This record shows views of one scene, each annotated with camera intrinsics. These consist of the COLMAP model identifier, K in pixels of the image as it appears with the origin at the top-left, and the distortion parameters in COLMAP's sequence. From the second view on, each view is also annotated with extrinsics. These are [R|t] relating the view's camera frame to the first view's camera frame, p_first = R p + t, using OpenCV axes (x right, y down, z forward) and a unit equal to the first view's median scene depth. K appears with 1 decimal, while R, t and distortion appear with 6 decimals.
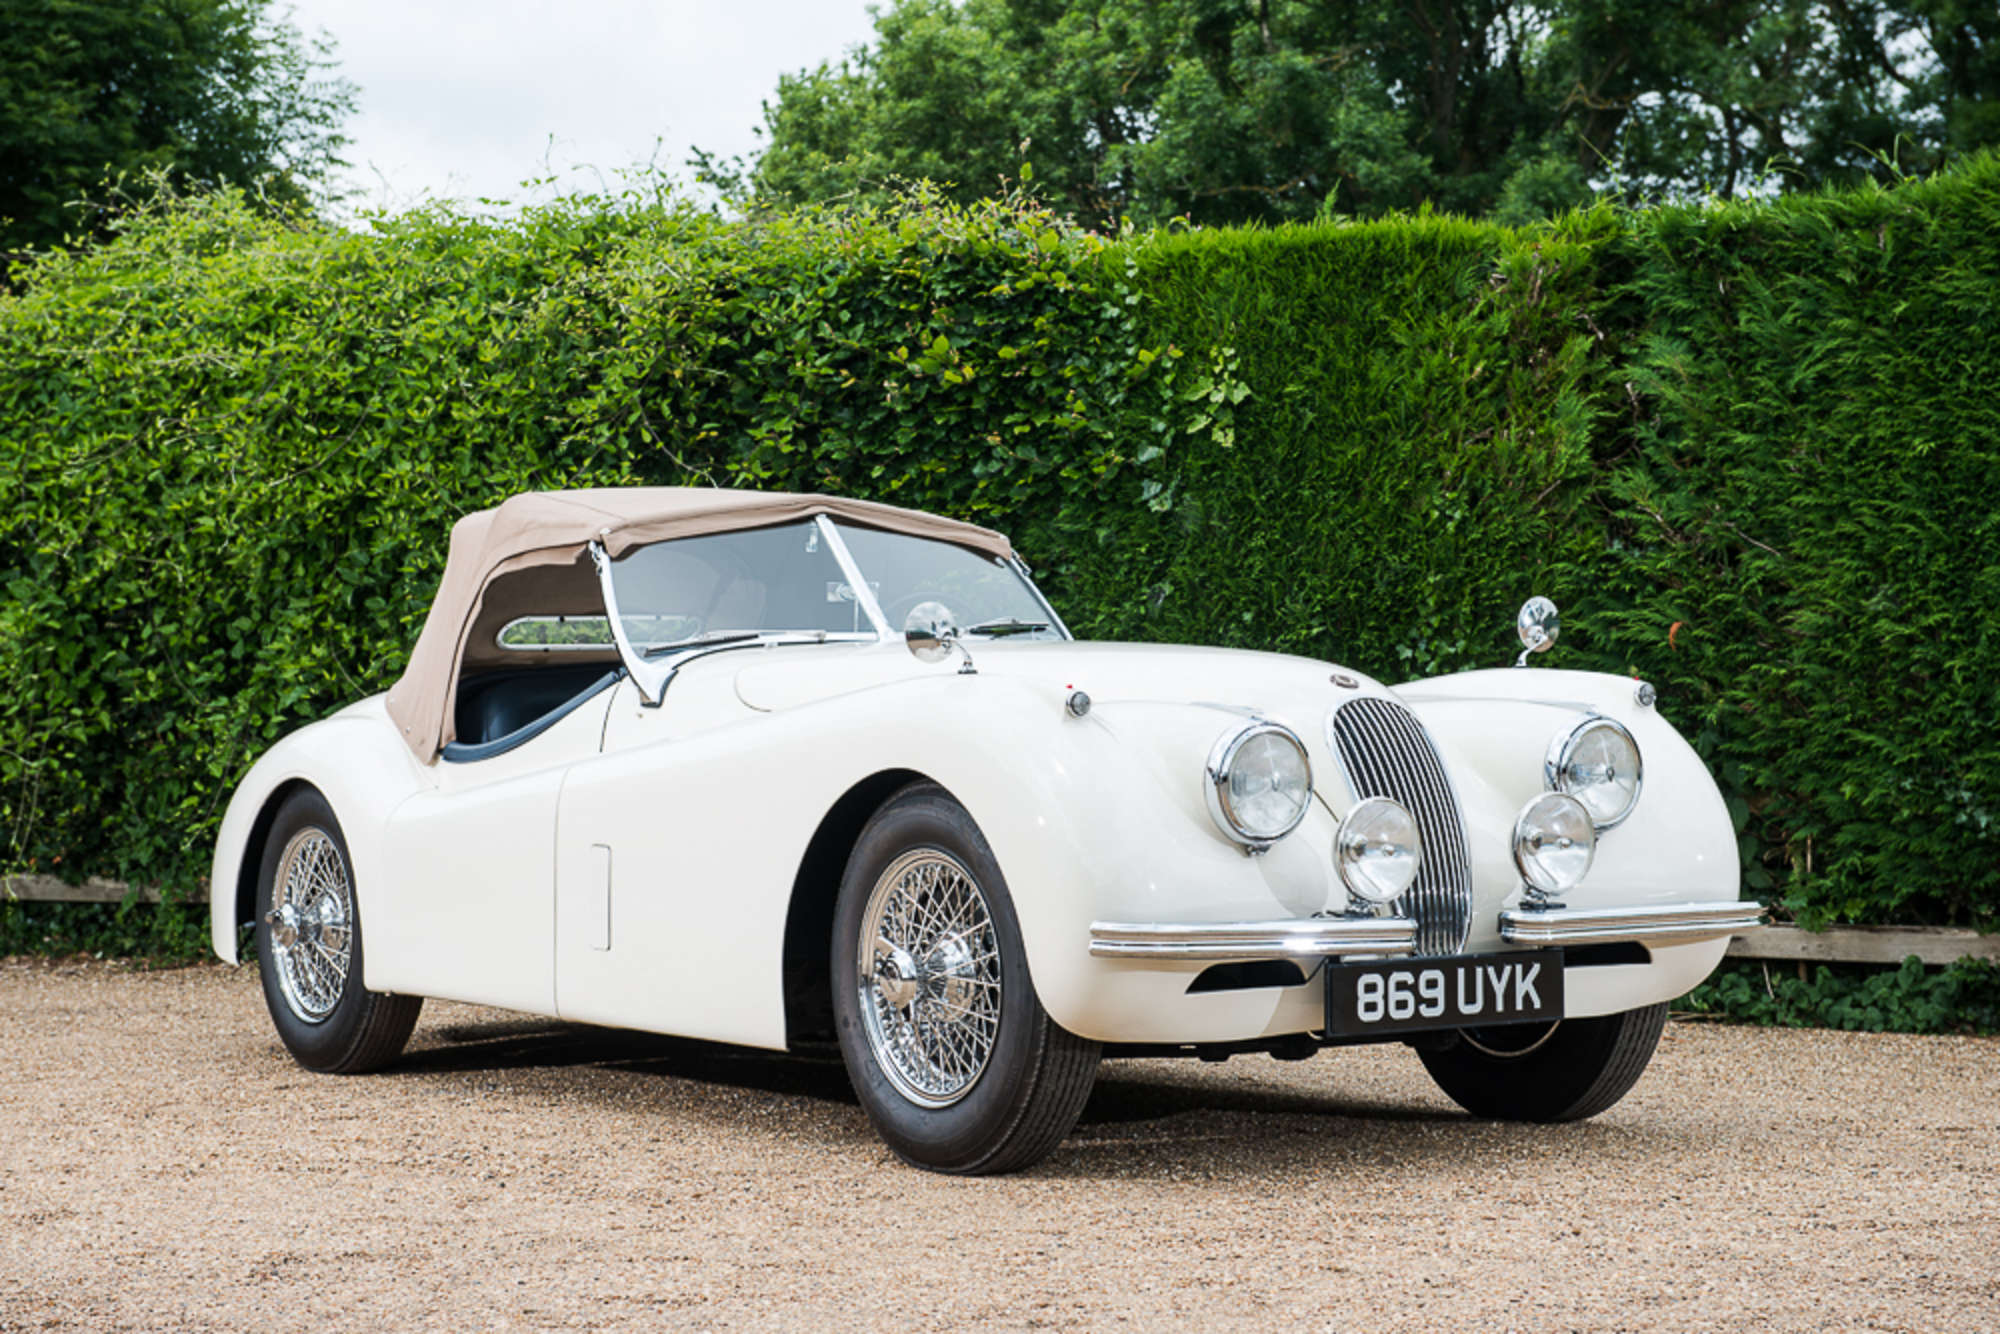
lens RADIAL K [[3751.4, 0, 1000.0], [0, 3751.4, 667.0], [0, 0, 1]] dist [0.142405, -0.164187]
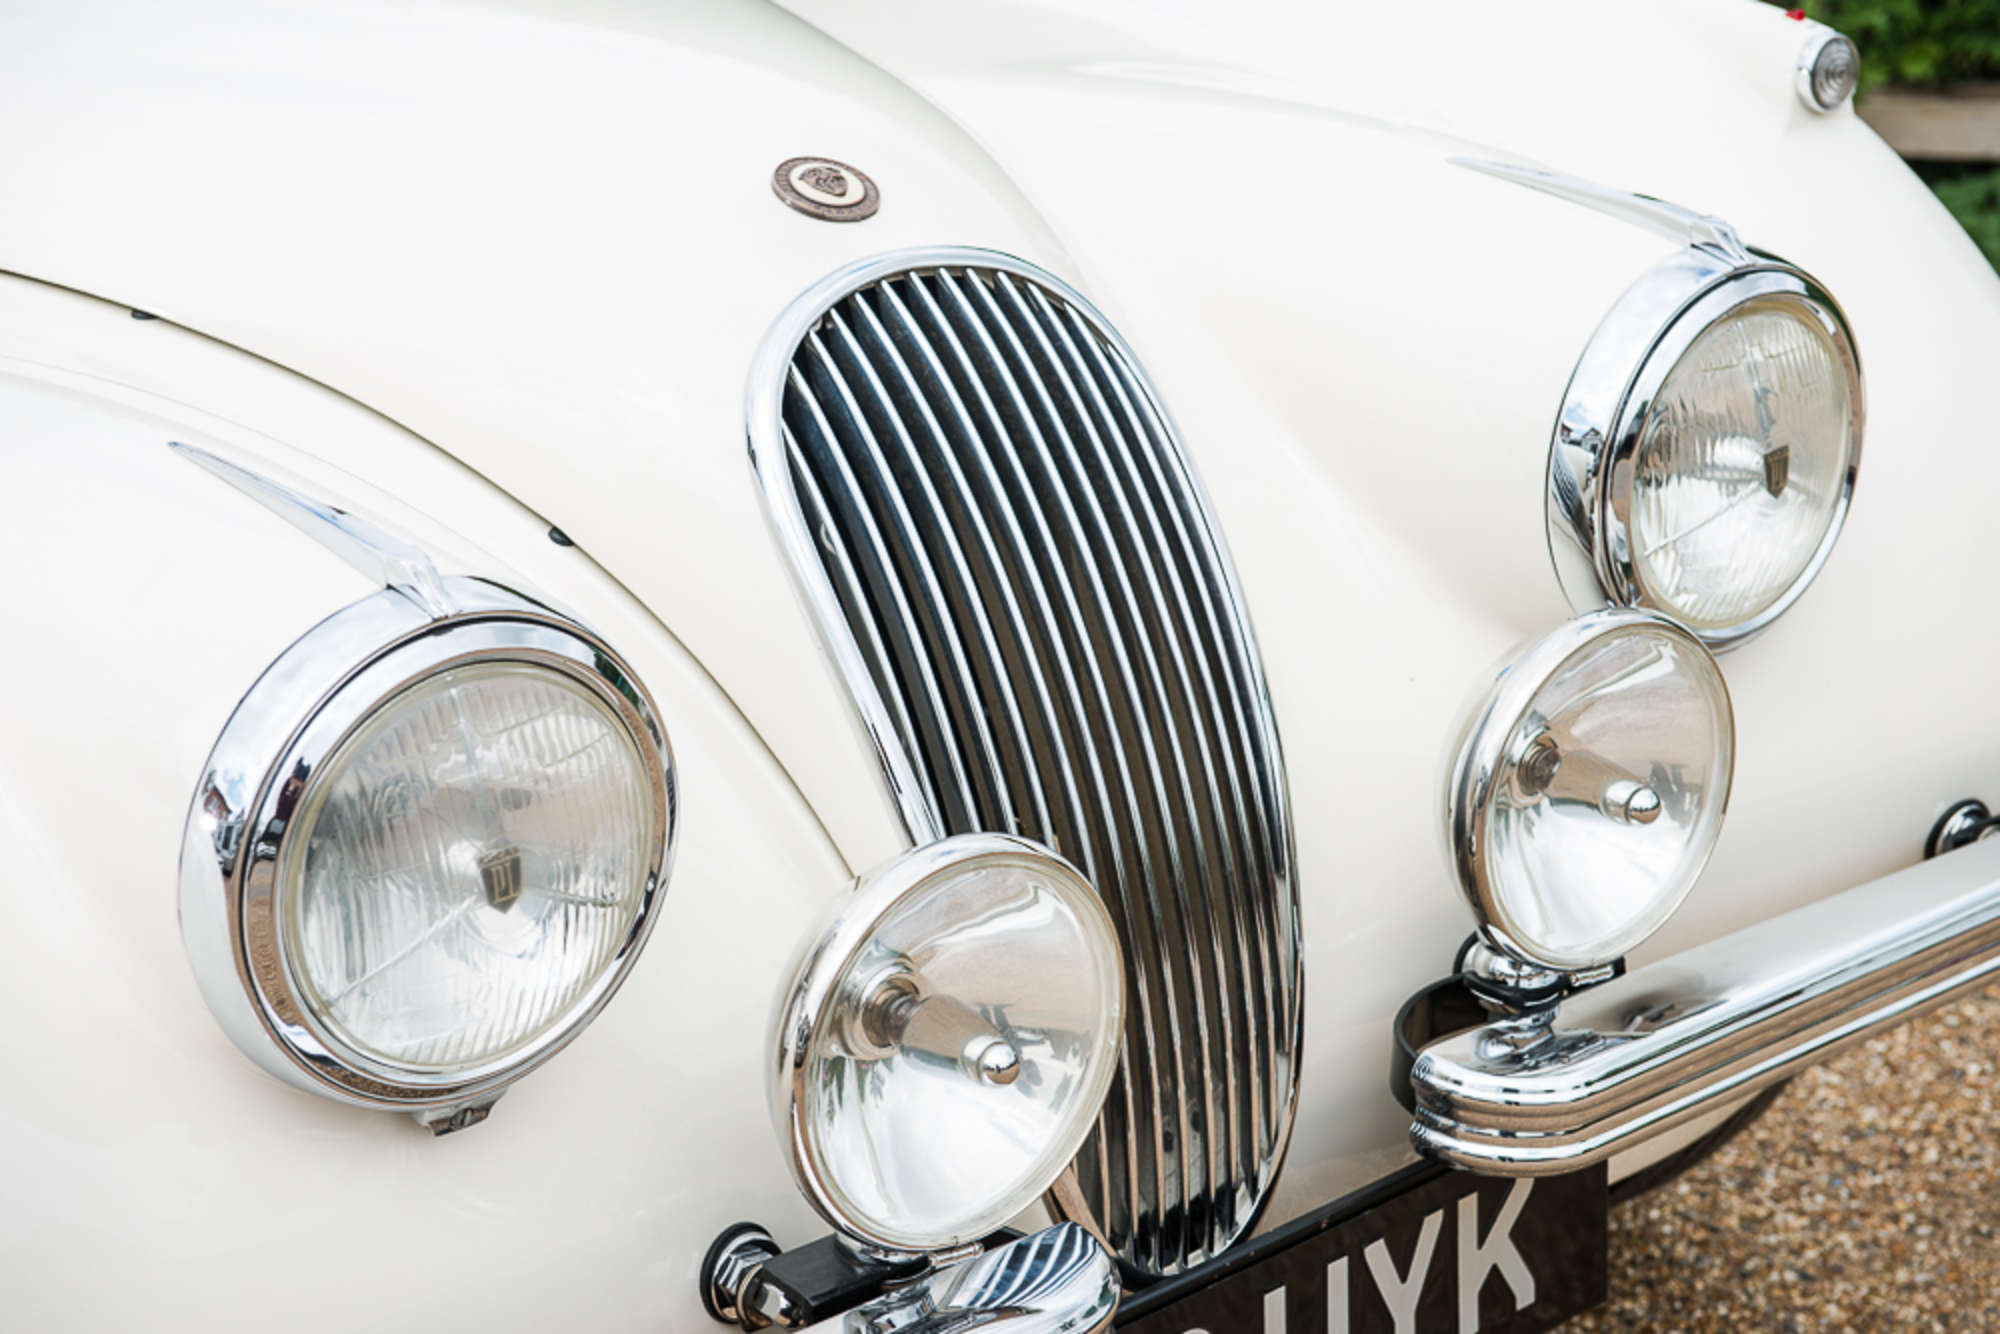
lens RADIAL K [[3751.4, 0, 1000.0], [0, 3751.4, 667.0], [0, 0, 1]] dist [0.142405, -0.164187]
pose [[0.995755, -0.057914, 0.071534, 0.051689], [0.032229, 0.947409, 0.318399, -0.030859], [-0.086212, -0.314743, 0.945254, 0.456277]]
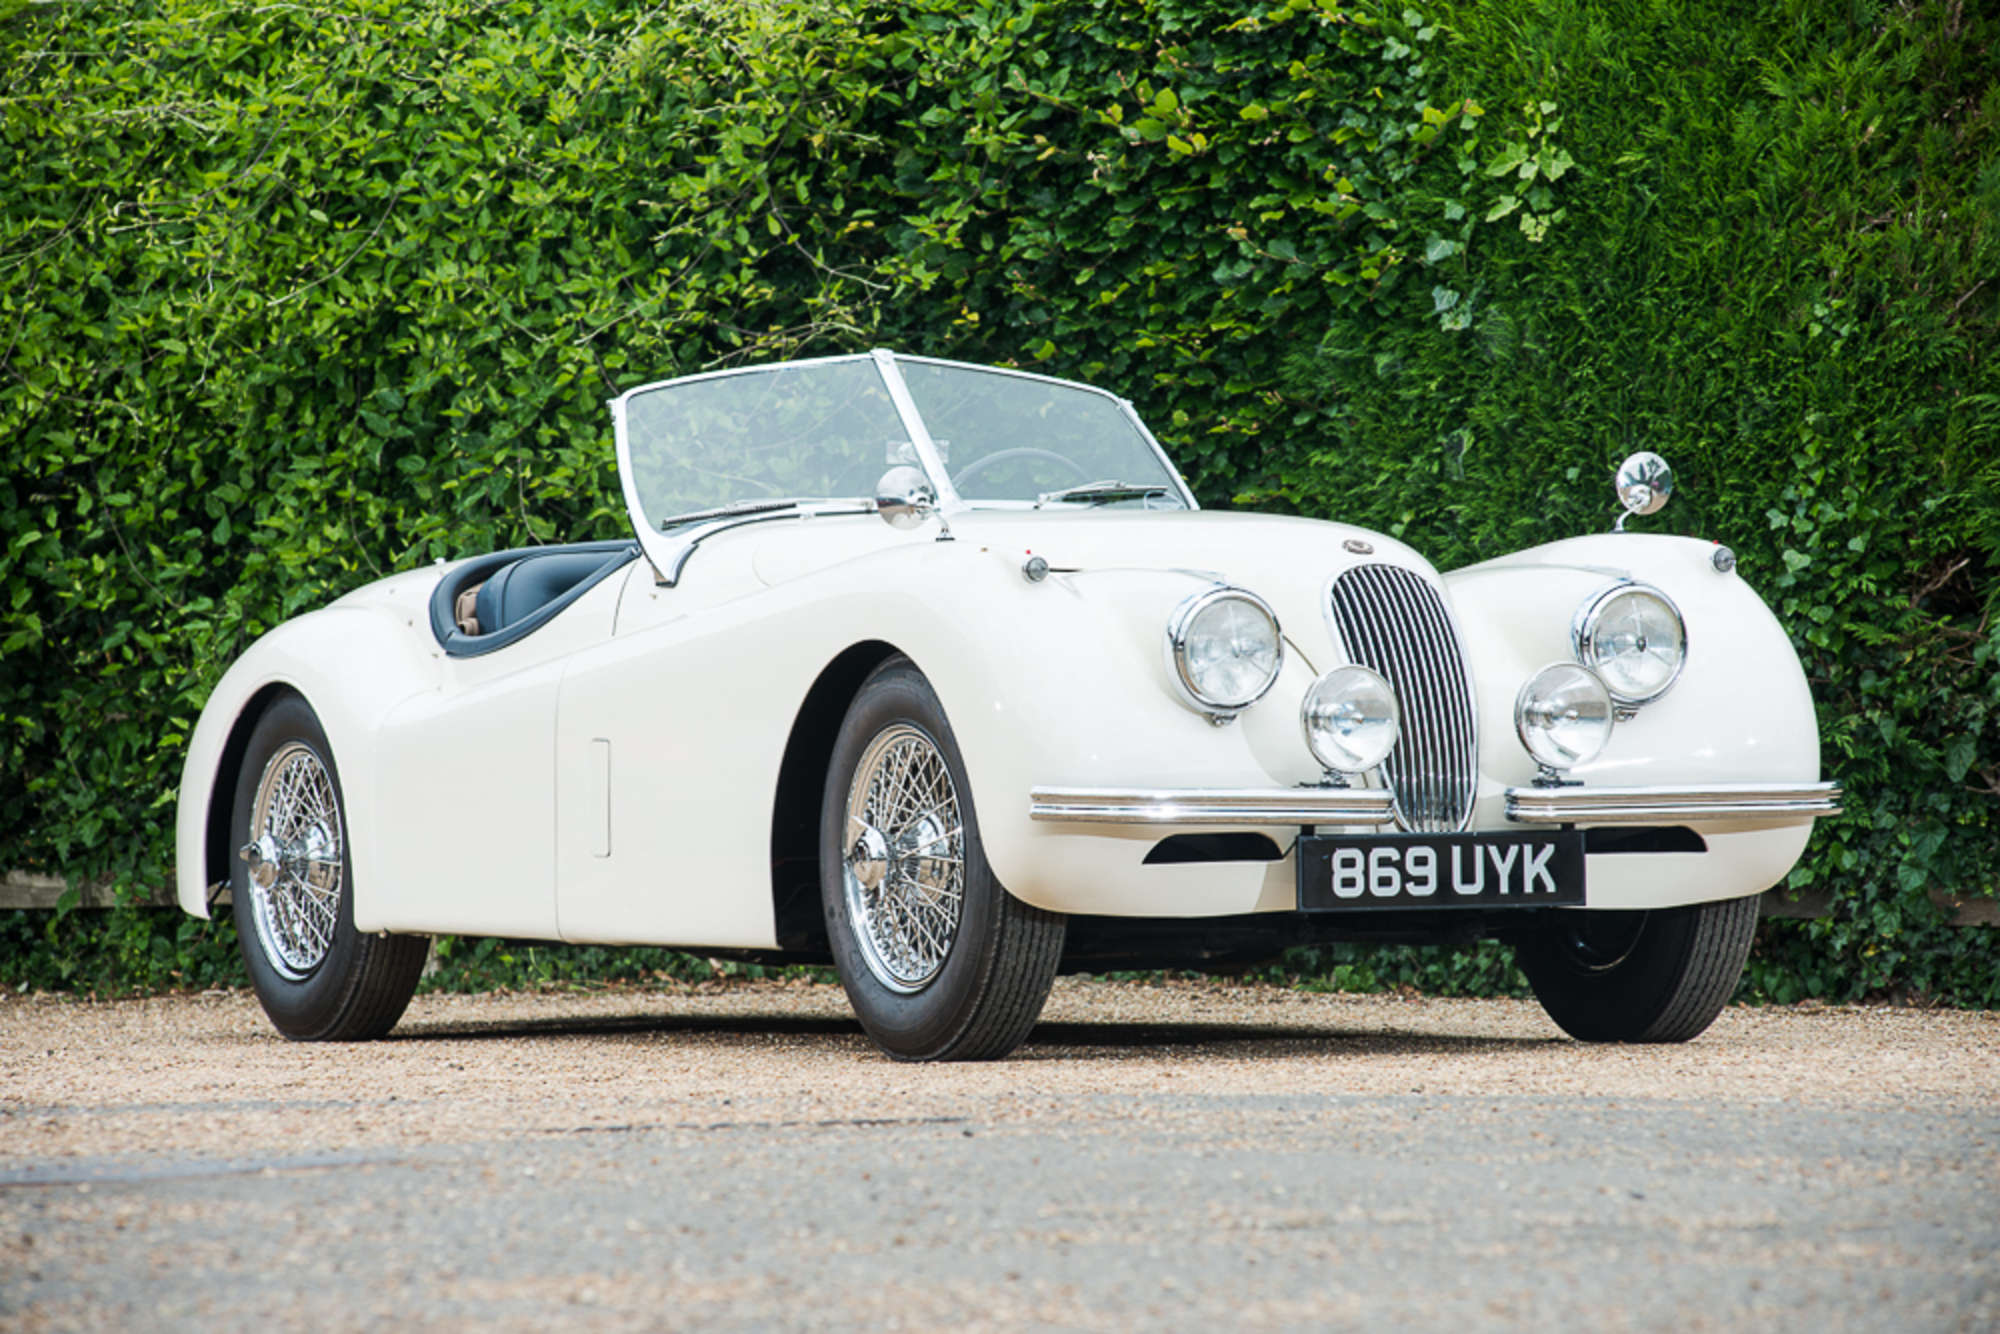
lens RADIAL K [[9940.8, 0, 1000.0], [0, 9940.8, 667.0], [0, 0, 1]] dist [1.691017, 22.761984]
pose [[0.991351, -0.005810, -0.131111, 0.204772], [0.006682, 0.999958, 0.006212, 0.011072], [0.131069, -0.007034, 0.991348, -0.915586]]
